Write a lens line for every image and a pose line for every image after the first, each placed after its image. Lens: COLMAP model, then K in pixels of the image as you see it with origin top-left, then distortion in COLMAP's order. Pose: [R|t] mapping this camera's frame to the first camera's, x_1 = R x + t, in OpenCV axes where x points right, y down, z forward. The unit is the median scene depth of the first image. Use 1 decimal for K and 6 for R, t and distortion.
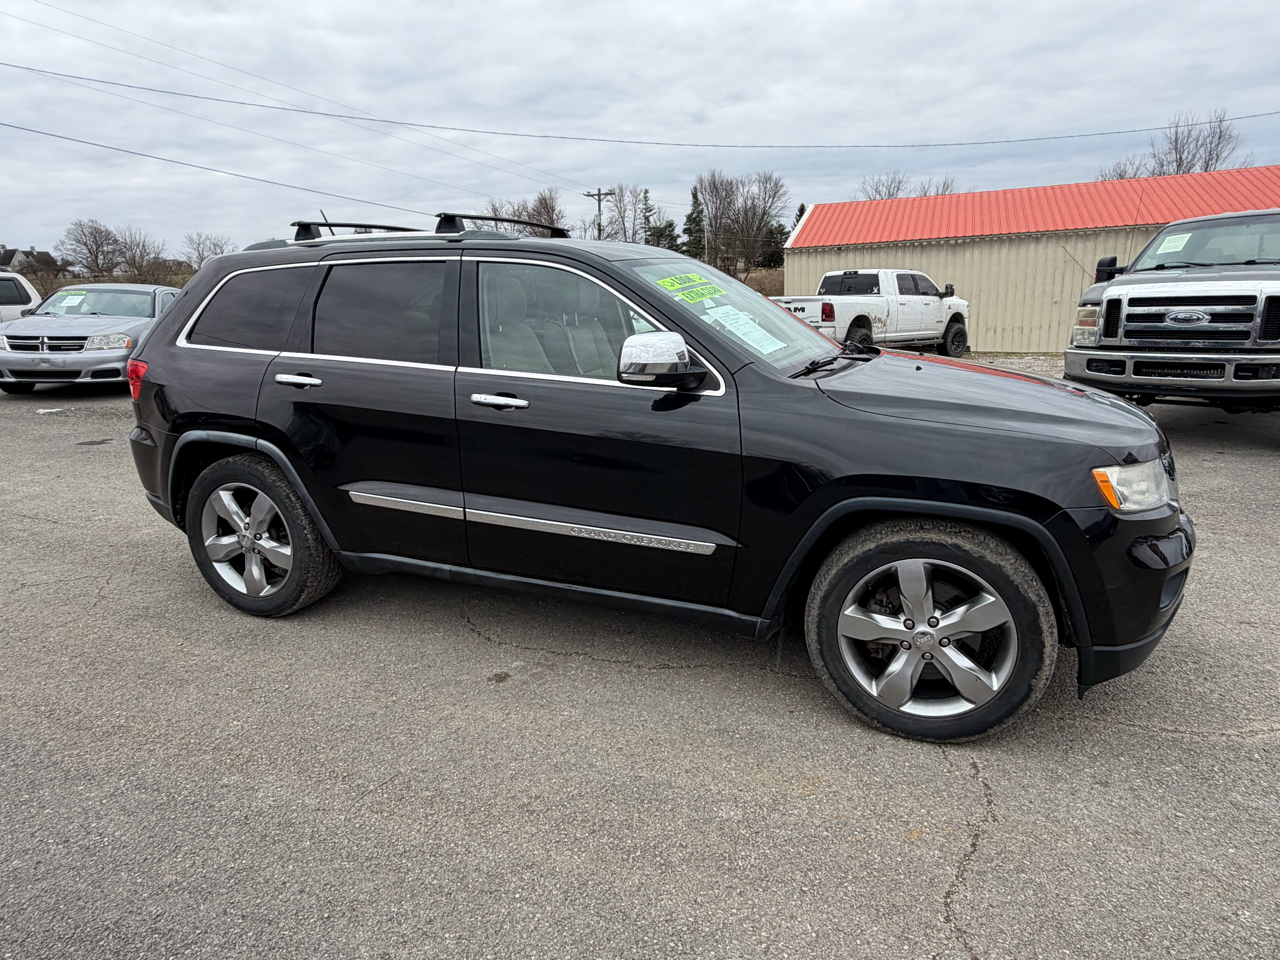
lens RADIAL K [[754.7, 0, 639.5], [0, 754.7, 488.3], [0, 0, 1]] dist [0.001756, -0.000831]
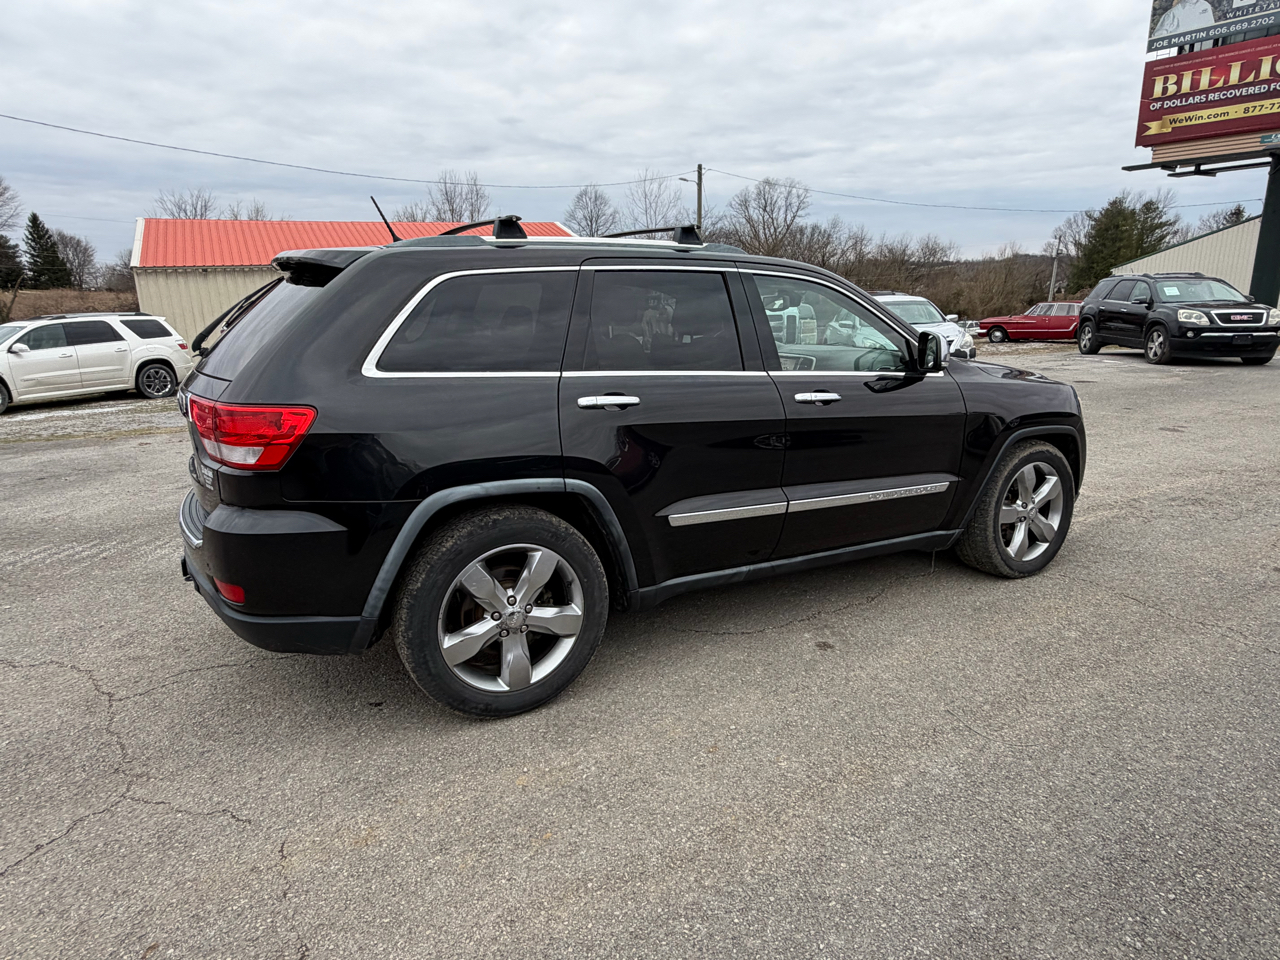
lens RADIAL K [[754.7, 0, 633.5], [0, 754.7, 475.6], [0, 0, 1]] dist [0.001756, -0.000831]
pose [[0.646874, -0.159448, 0.745742, -0.575737], [0.196696, 0.979694, 0.038851, -0.046392], [-0.736794, 0.121553, 0.665101, 0.218579]]
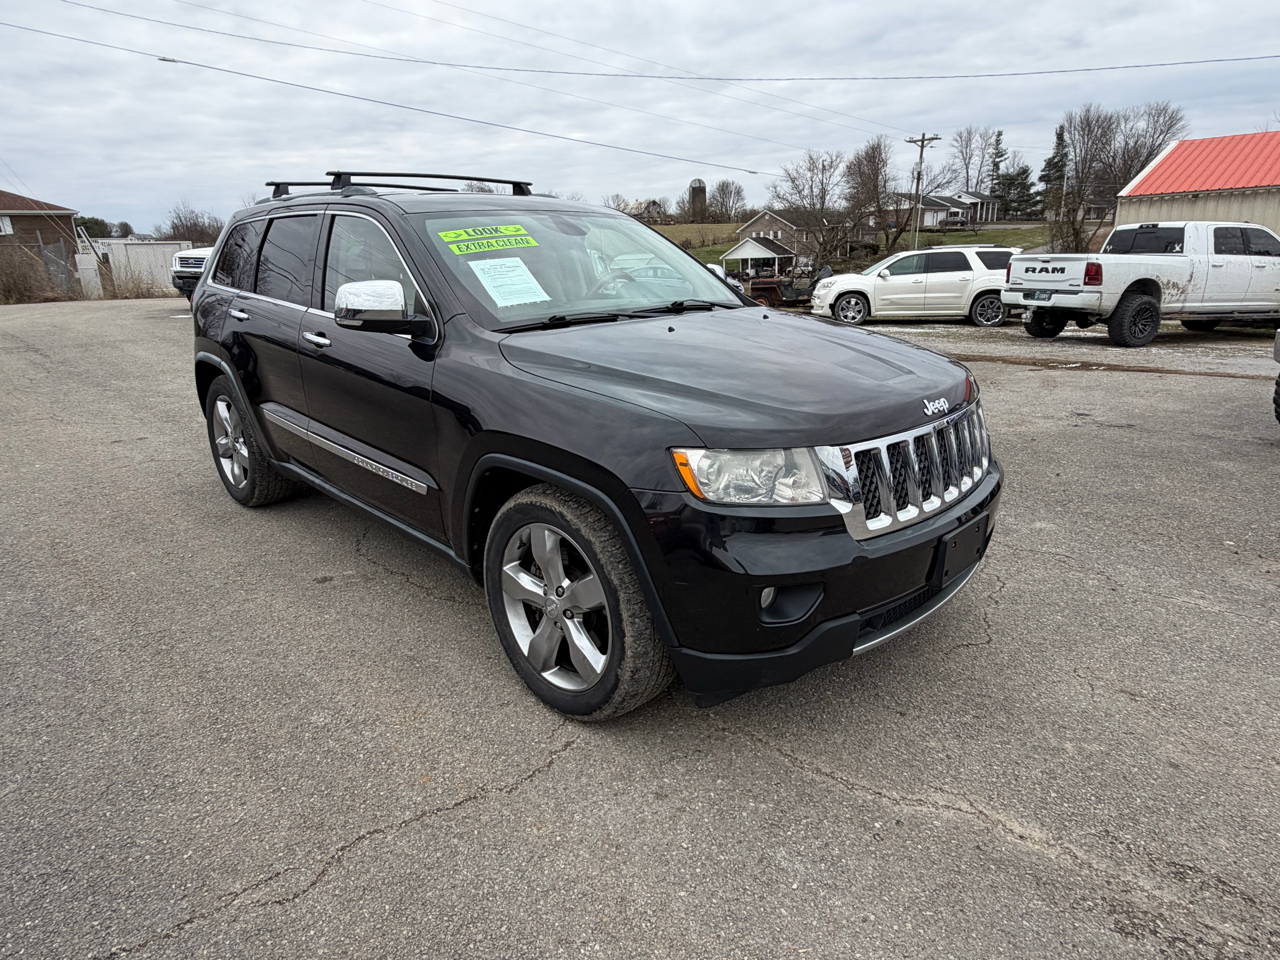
lens RADIAL K [[754.7, 0, 634.6], [0, 754.7, 484.4], [0, 0, 1]] dist [0.001756, -0.000831]
pose [[0.912686, 0.132310, -0.386651, 0.339033], [-0.112456, 0.990924, 0.073638, -0.016506], [0.392885, -0.023727, 0.919282, 0.062542]]
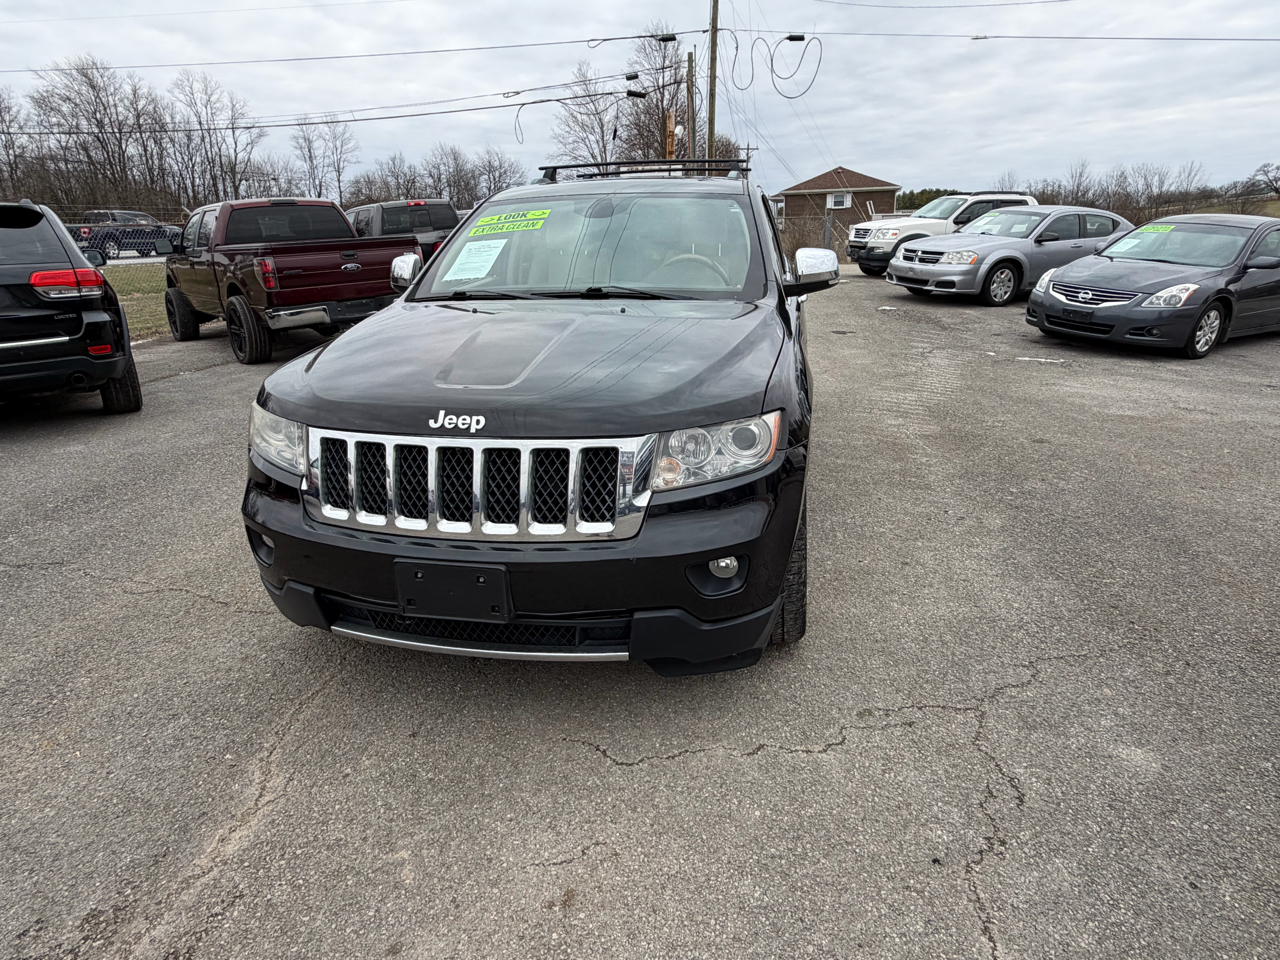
lens RADIAL K [[754.7, 0, 637.9], [0, 754.7, 475.7], [0, 0, 1]] dist [0.001756, -0.000831]
pose [[0.170038, 0.324798, -0.930373, 0.660466], [-0.243264, 0.928737, 0.279767, -0.136673], [0.954940, 0.178755, 0.236933, 0.481152]]
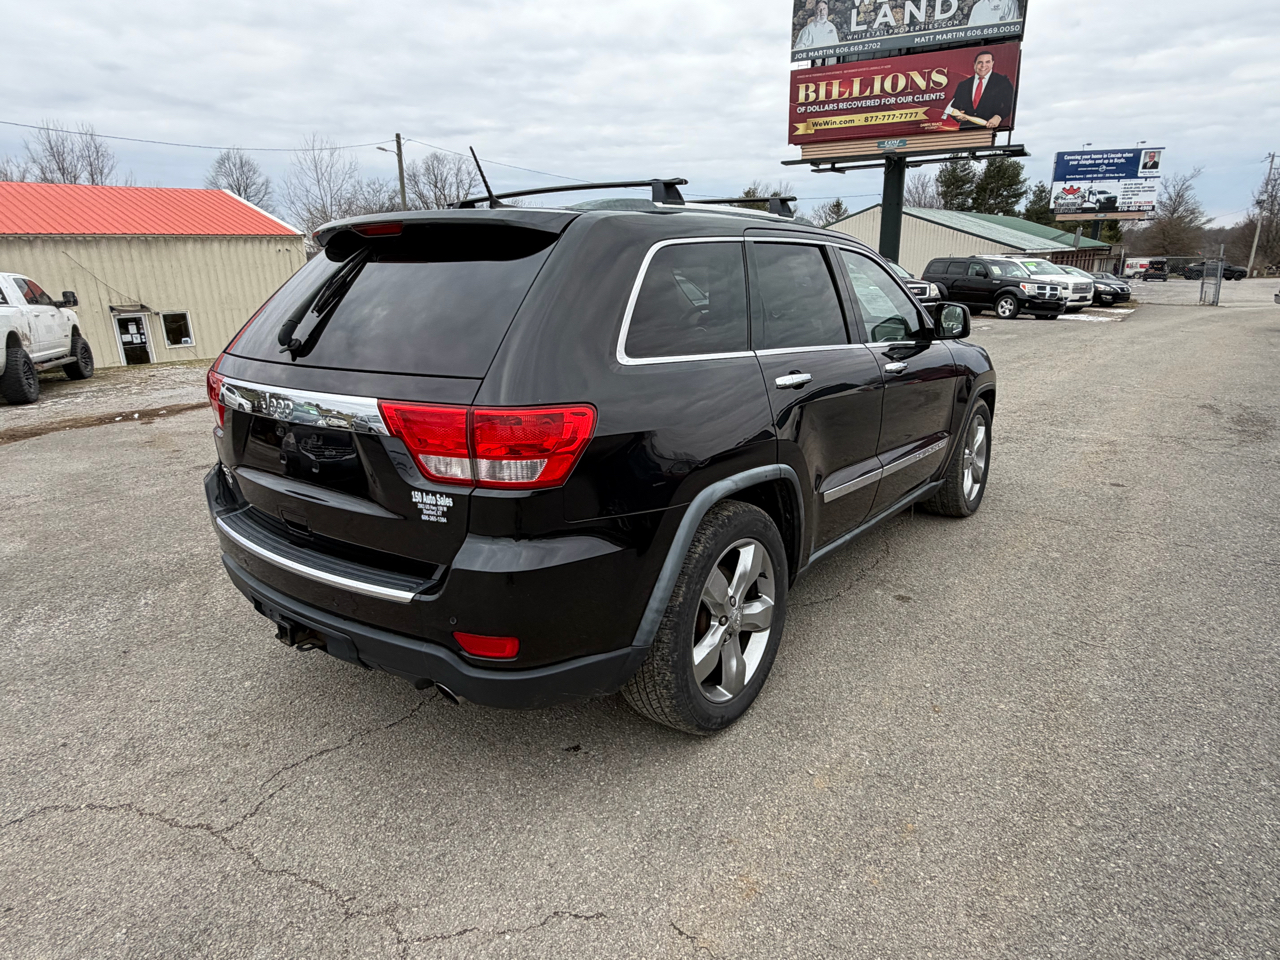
lens RADIAL K [[754.7, 0, 633.7], [0, 754.7, 483.8], [0, 0, 1]] dist [0.001756, -0.000831]
pose [[0.287973, -0.239189, 0.927287, -0.684487], [0.258128, 0.951854, 0.165363, -0.114395], [-0.922194, 0.191739, 0.335849, 0.477373]]
